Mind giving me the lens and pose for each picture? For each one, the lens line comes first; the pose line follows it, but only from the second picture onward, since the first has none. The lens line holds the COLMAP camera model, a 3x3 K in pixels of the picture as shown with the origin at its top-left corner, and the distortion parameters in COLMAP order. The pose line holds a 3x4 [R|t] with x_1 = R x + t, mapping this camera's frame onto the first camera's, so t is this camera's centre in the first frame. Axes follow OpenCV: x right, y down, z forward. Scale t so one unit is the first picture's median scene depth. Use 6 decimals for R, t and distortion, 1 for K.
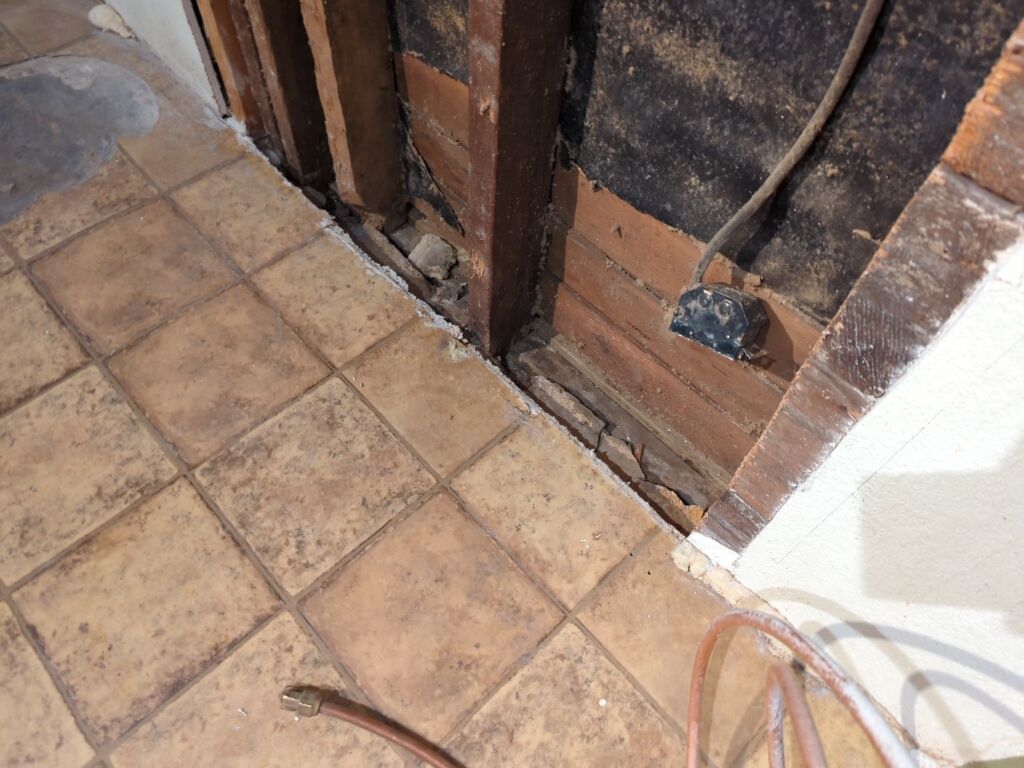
lens RADIAL K [[720.8, 0, 512.0], [0, 720.8, 384.0], [0, 0, 1]] dist [0.001375, 0.000173]
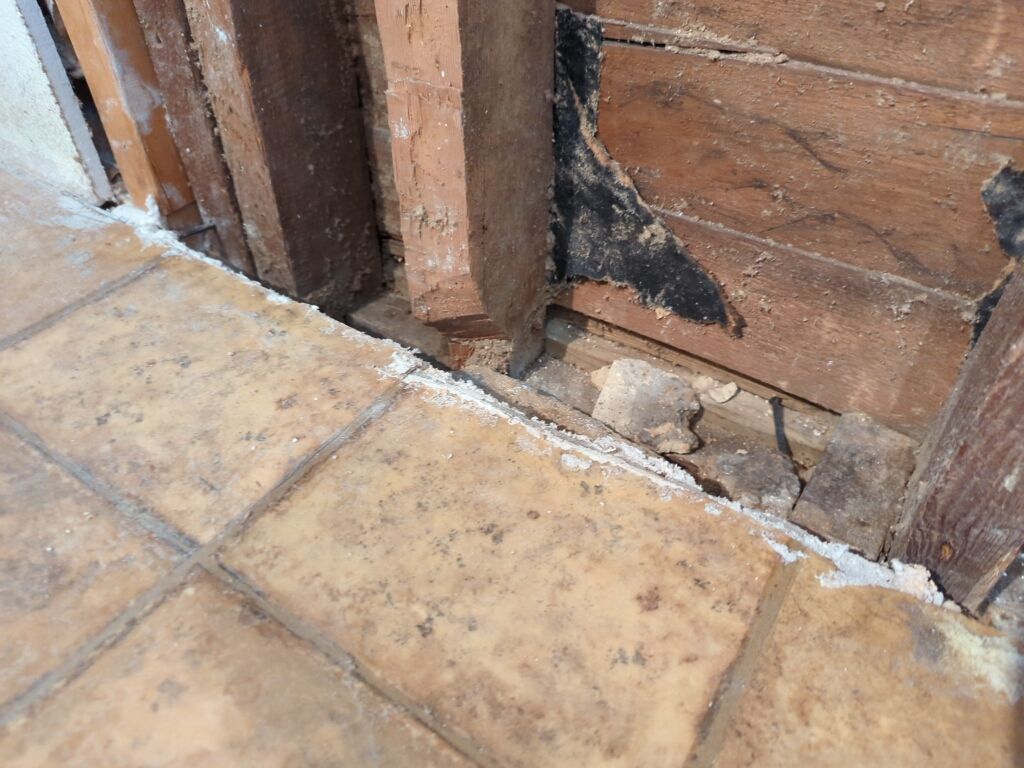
lens RADIAL K [[731.7, 0, 528.2], [0, 731.7, 362.6], [0, 0, 1]] dist [0.003842, -0.006440]
pose [[0.971594, -0.183312, 0.149672, -0.253838], [0.219261, 0.935267, -0.277850, -0.103574], [-0.089050, 0.302774, 0.948893, 0.633652]]
